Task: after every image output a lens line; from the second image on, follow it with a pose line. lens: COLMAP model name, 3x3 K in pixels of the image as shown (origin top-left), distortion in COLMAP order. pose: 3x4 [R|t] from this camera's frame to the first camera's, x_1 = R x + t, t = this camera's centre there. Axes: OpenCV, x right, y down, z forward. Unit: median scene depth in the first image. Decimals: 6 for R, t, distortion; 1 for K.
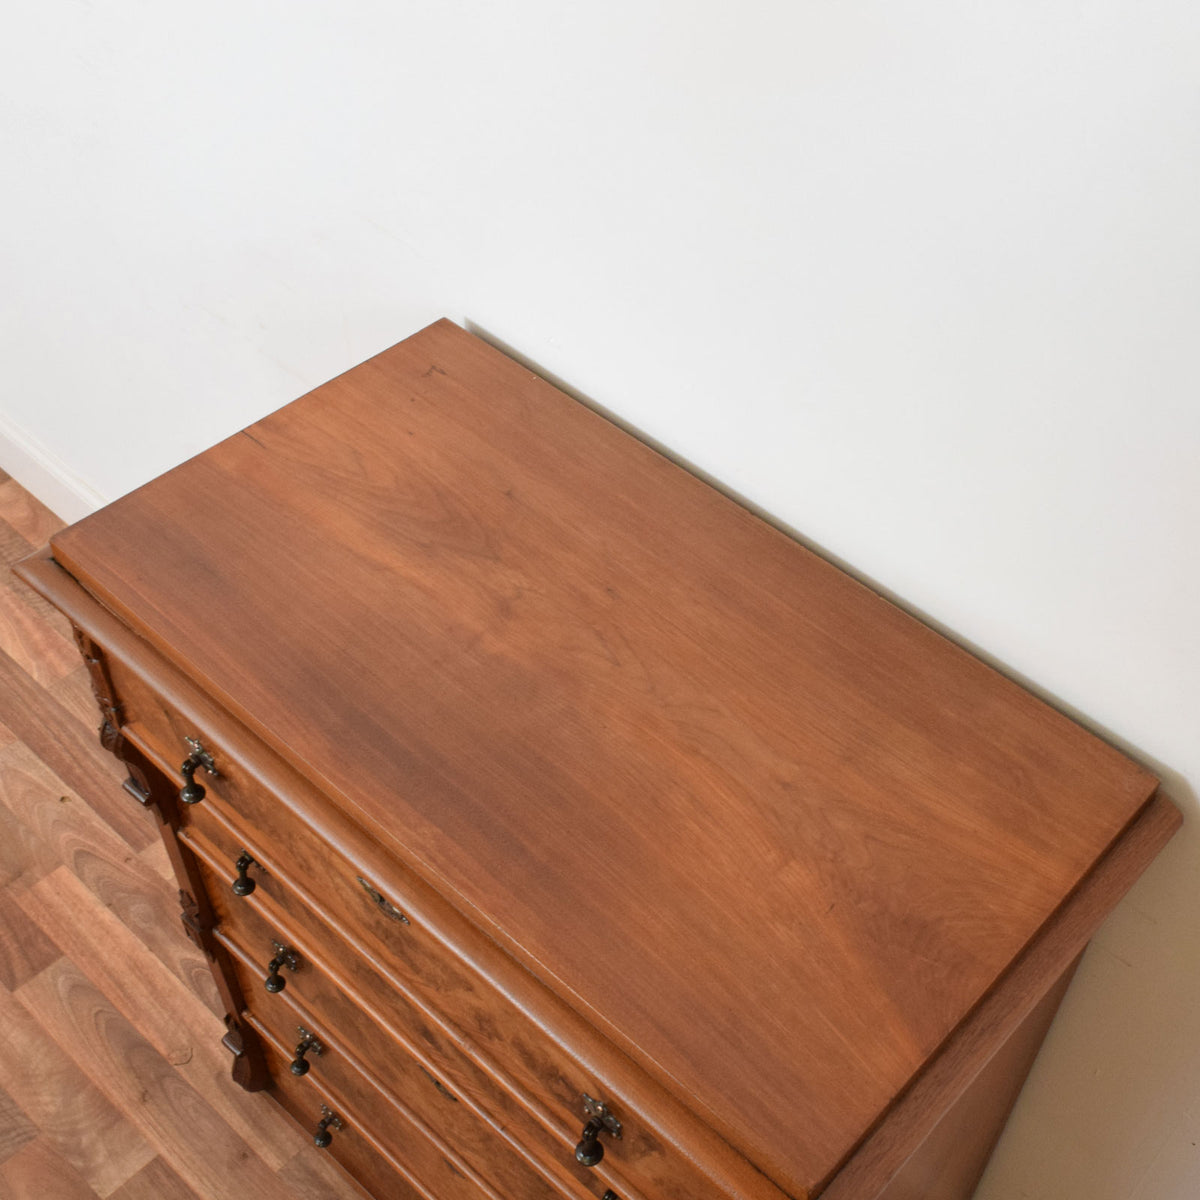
lens RADIAL K [[1528.1, 0, 711.0], [0, 1528.1, 619.5], [0, 0, 1]] dist [-0.008772, -0.005253]
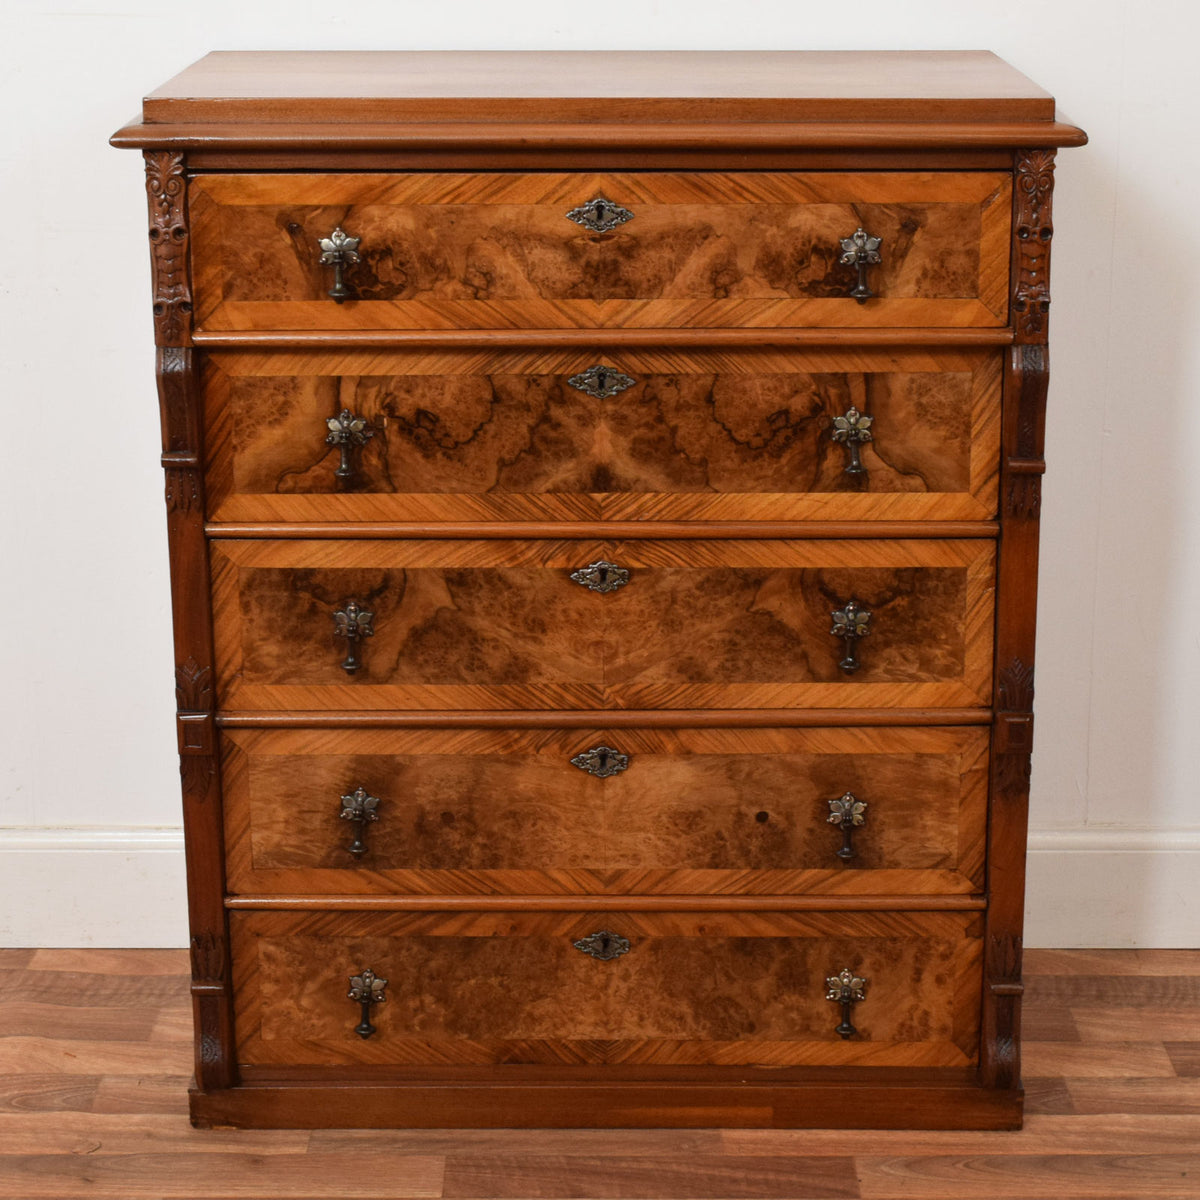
lens RADIAL K [[2690.1, 0, 600.0], [0, 2690.1, 600.0], [0, 0, 1]] dist [-0.020953, -0.054203]
pose [[0.756915, -0.252474, 0.602774, -0.906301], [0.514177, 0.799374, -0.310842, 0.627303], [-0.403362, 0.545214, 0.734875, -0.207234]]
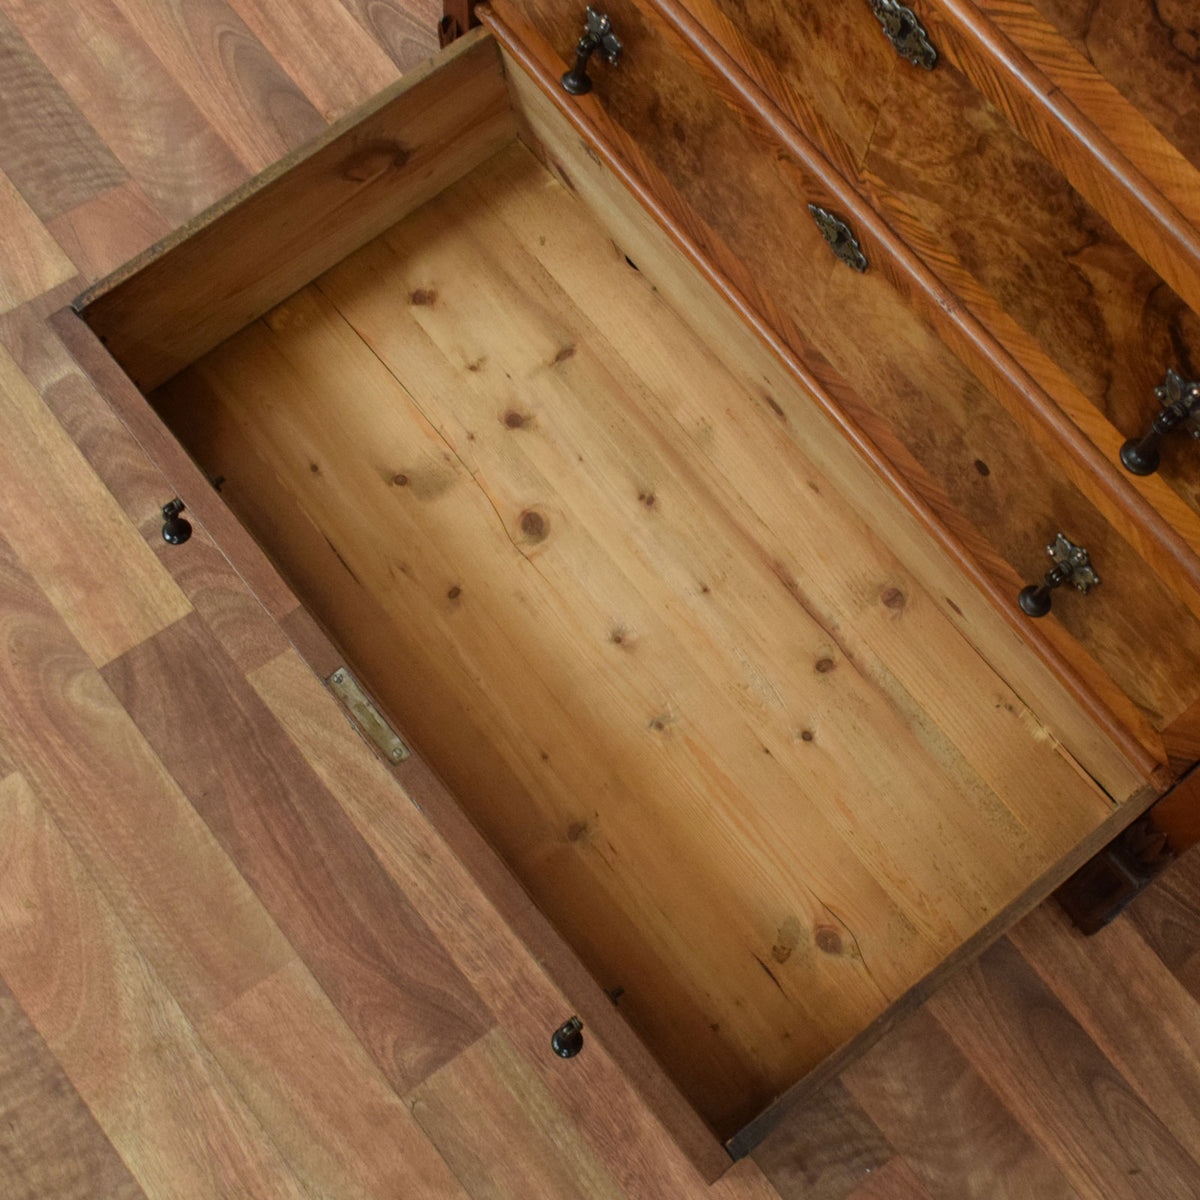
lens RADIAL K [[1720.9, 0, 753.2], [0, 1720.9, 575.2], [0, 0, 1]] dist [-0.022516, 0.004162]
pose [[0.982713, 0.184937, -0.008569, -0.138232], [-0.173801, 0.937503, 0.301464, 0.225833], [0.063786, -0.294763, 0.953439, 0.262194]]
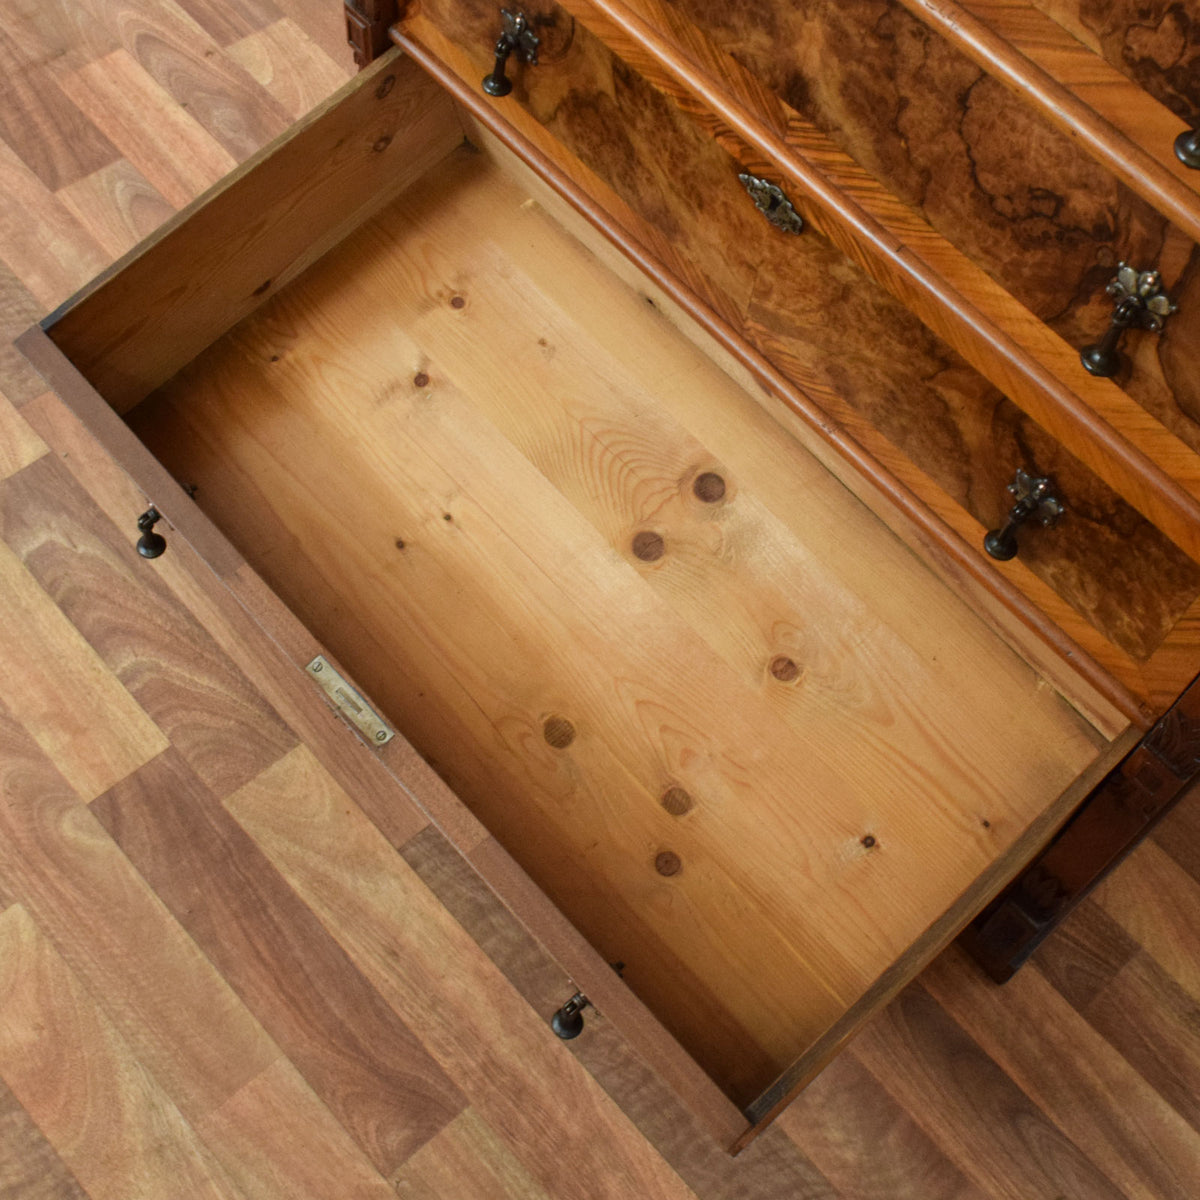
lens RADIAL K [[1687.8, 0, 694.4], [0, 1687.8, 523.5], [0, 0, 1]] dist [-0.020914, 0.003330]
pose [[0.993246, 0.116029, -0.000501, -0.142432], [-0.113648, 0.973716, 0.197387, 0.216749], [0.023390, -0.195997, 0.980326, 0.196872]]
